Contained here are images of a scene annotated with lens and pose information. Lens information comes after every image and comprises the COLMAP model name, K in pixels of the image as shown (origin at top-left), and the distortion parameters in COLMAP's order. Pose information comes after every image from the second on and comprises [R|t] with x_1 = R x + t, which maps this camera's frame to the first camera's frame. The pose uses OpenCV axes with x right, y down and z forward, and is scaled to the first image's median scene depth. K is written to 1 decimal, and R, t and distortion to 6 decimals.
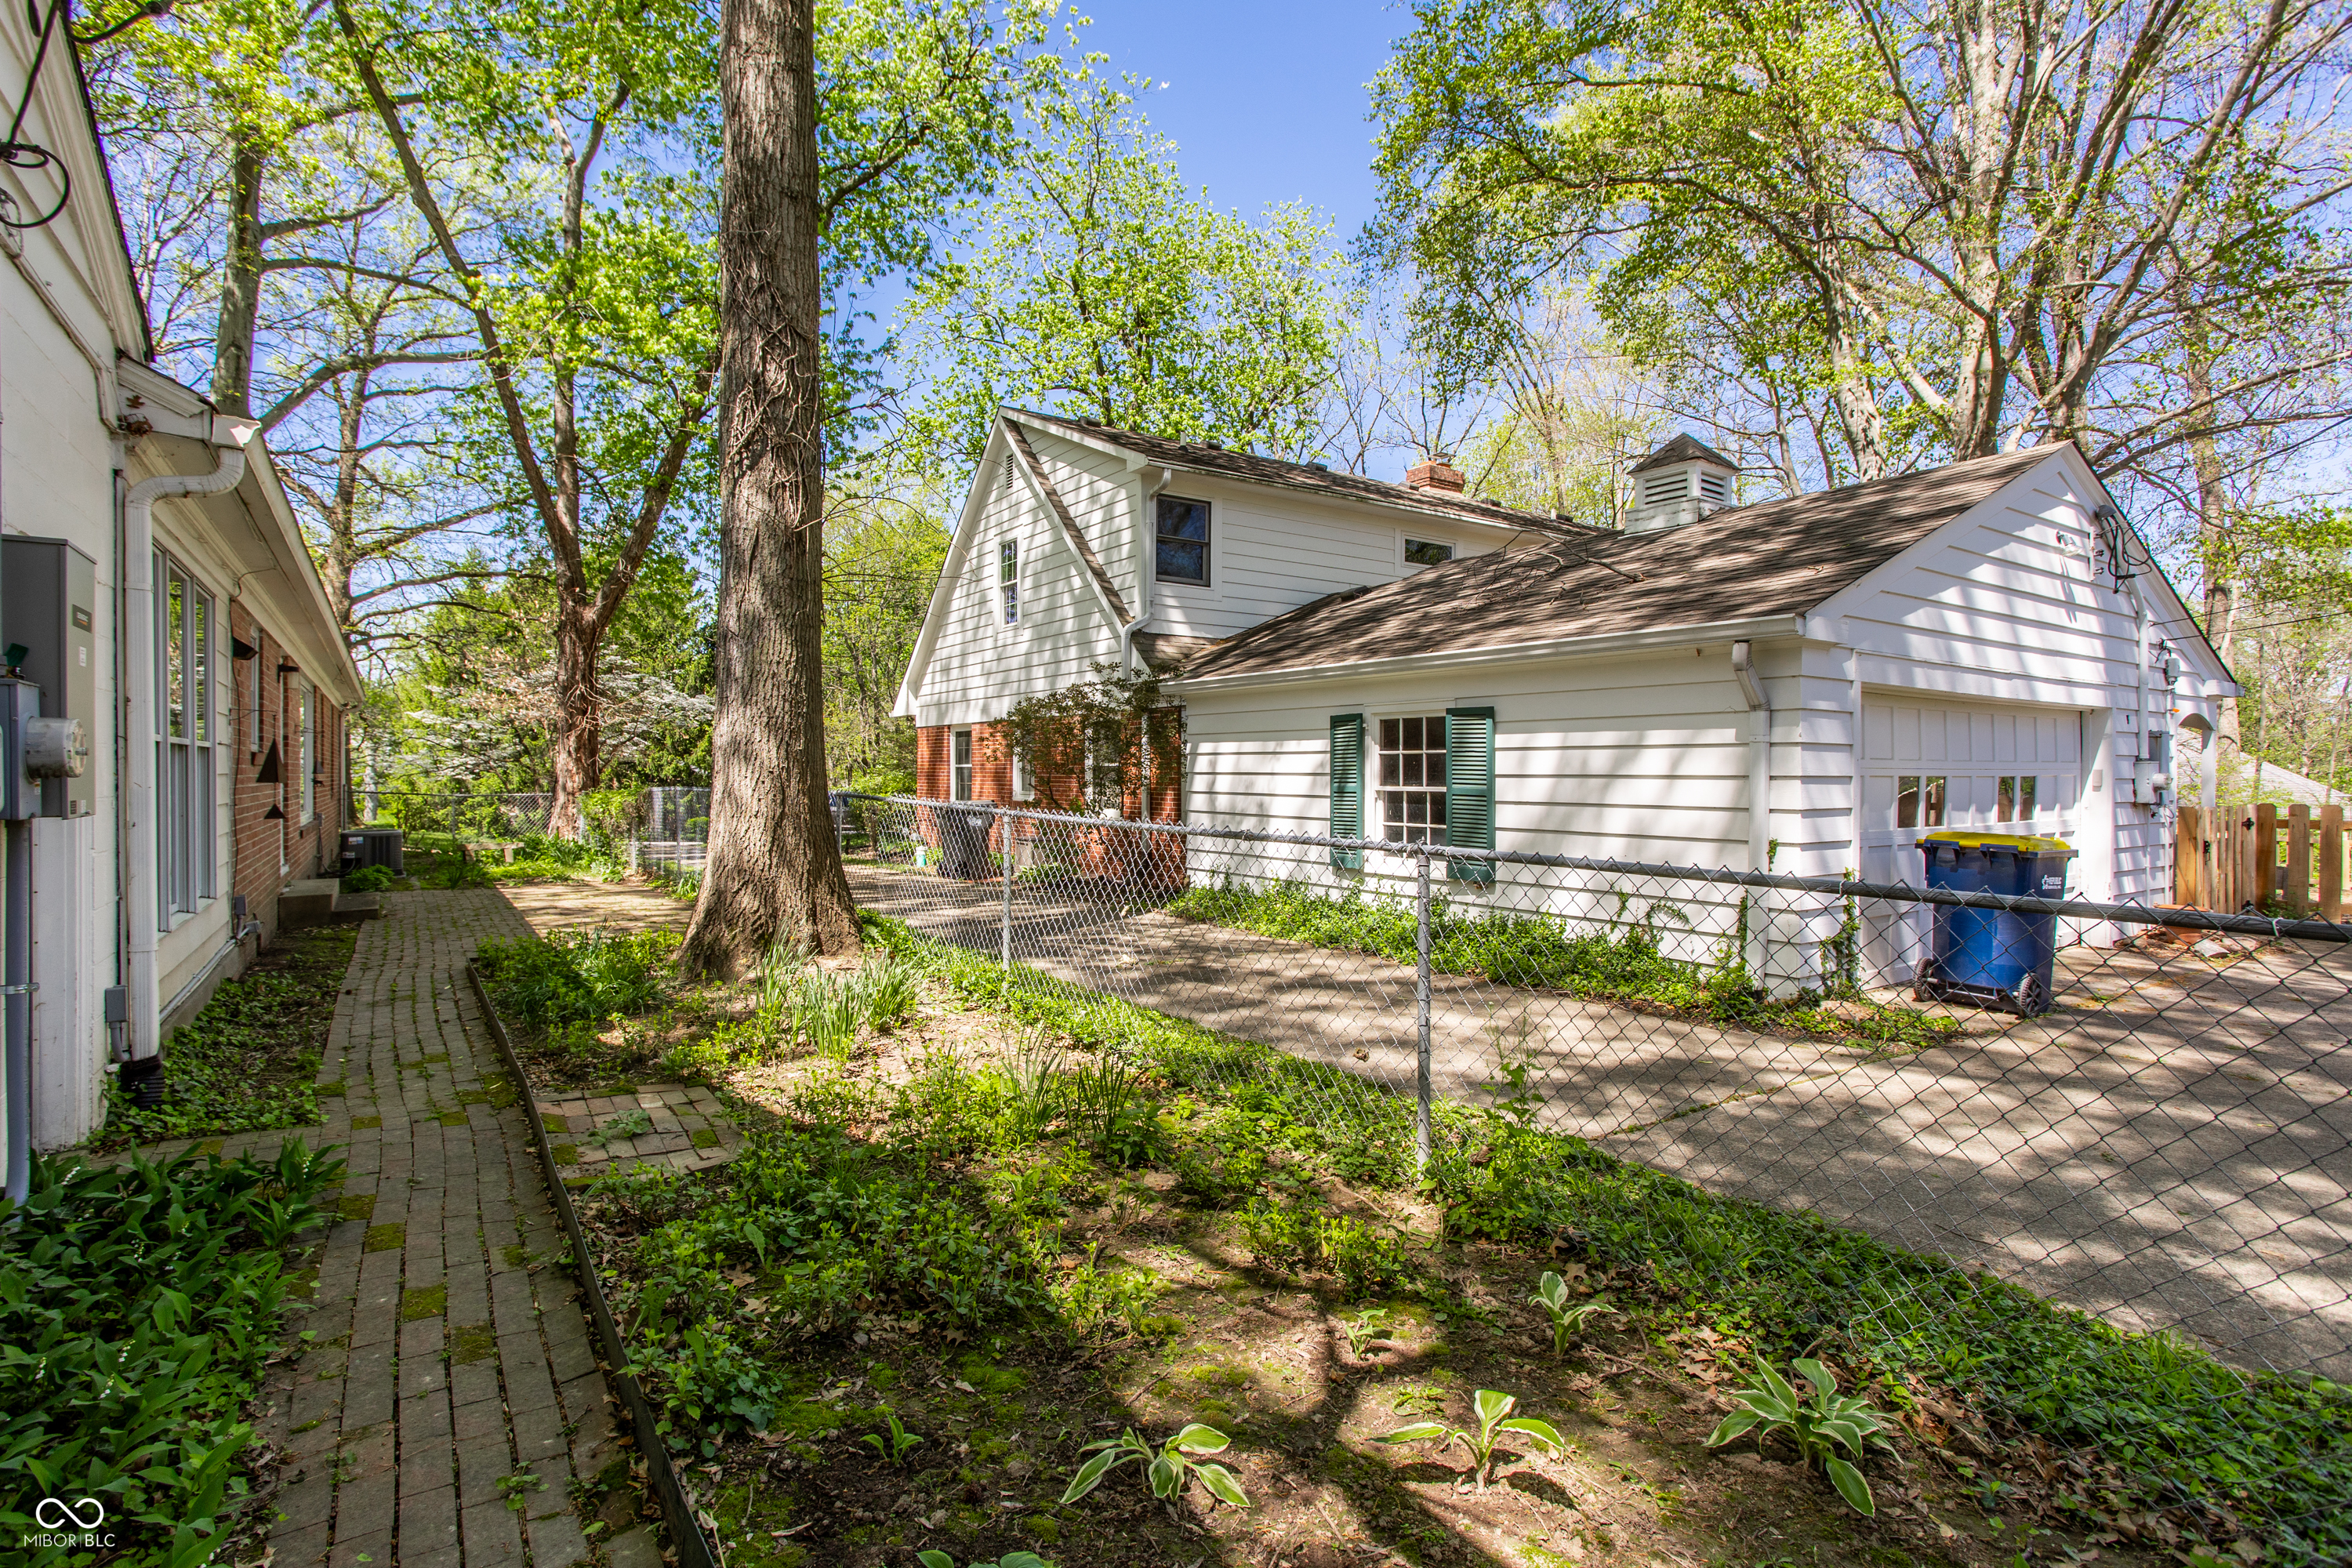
lens RADIAL K [[1134.6, 0, 1147.1], [0, 1134.6, 791.5], [0, 0, 1]] dist [-0.059423, 0.032138]
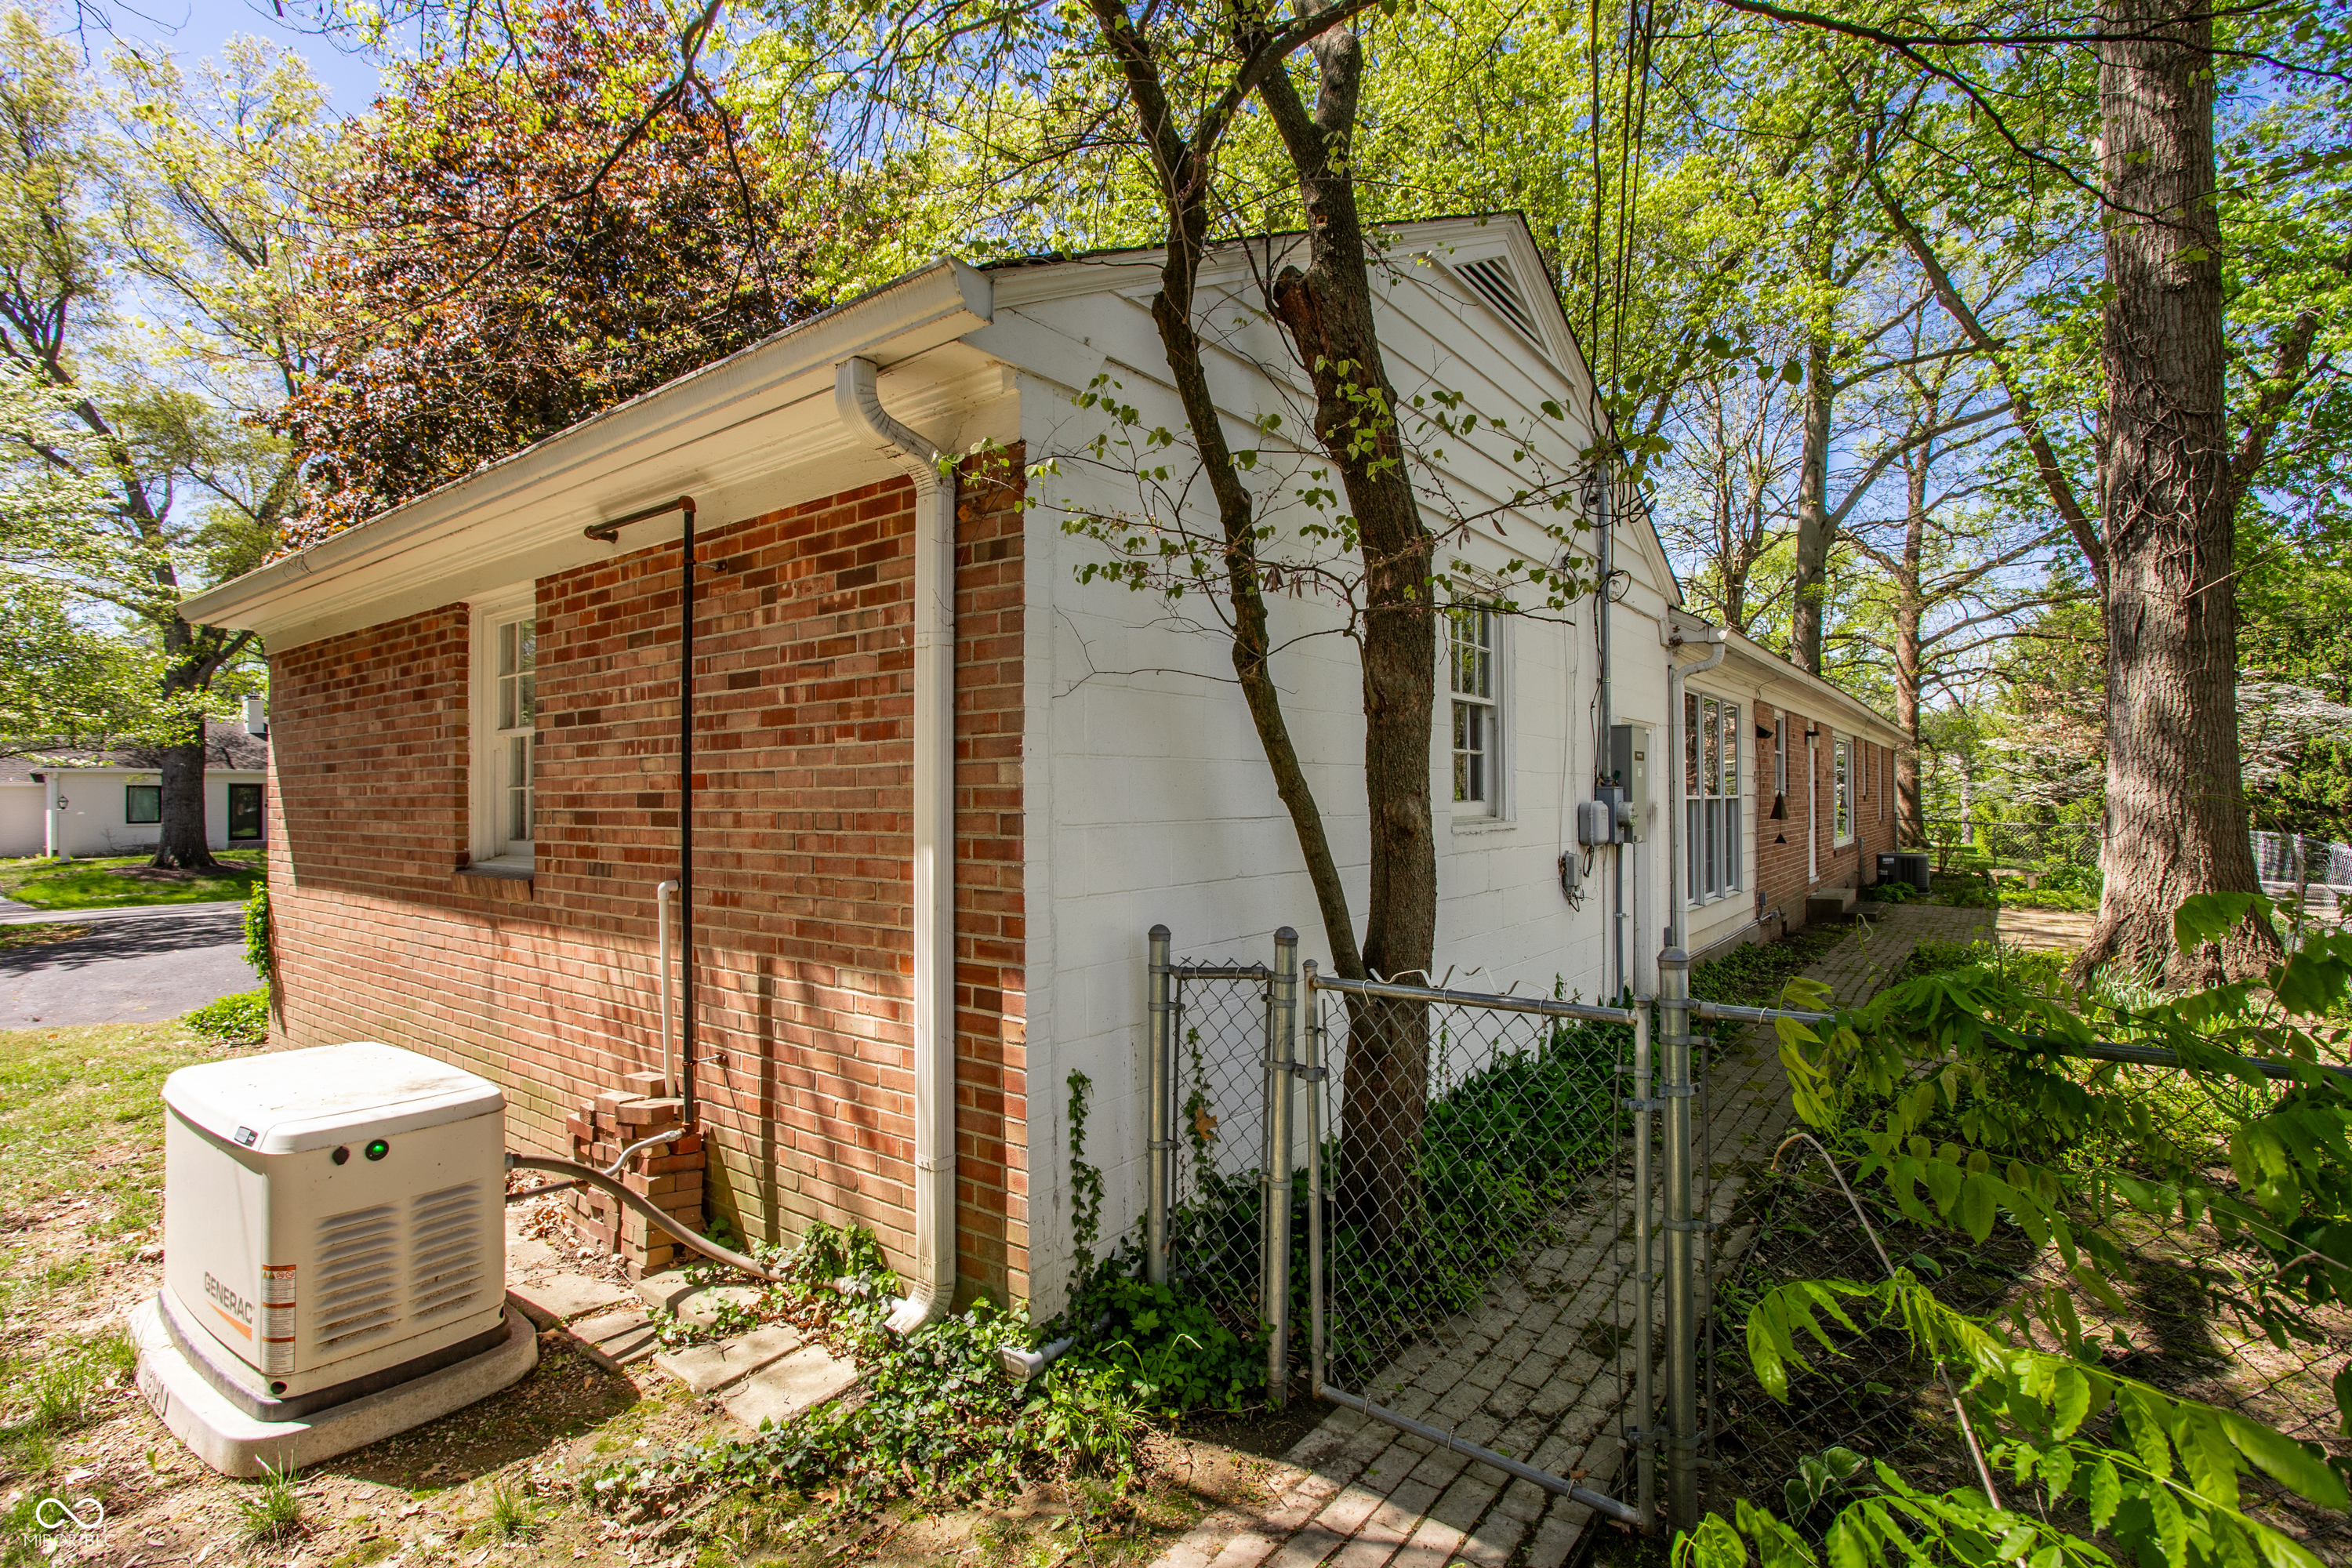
lens RADIAL K [[1134.6, 0, 1147.1], [0, 1134.6, 791.5], [0, 0, 1]] dist [-0.059423, 0.032138]
pose [[0.304635, -0.009011, -0.952427, 0.129999], [-0.008836, 0.999885, -0.012286, -0.006254], [0.952428, 0.012158, 0.304520, -0.093958]]
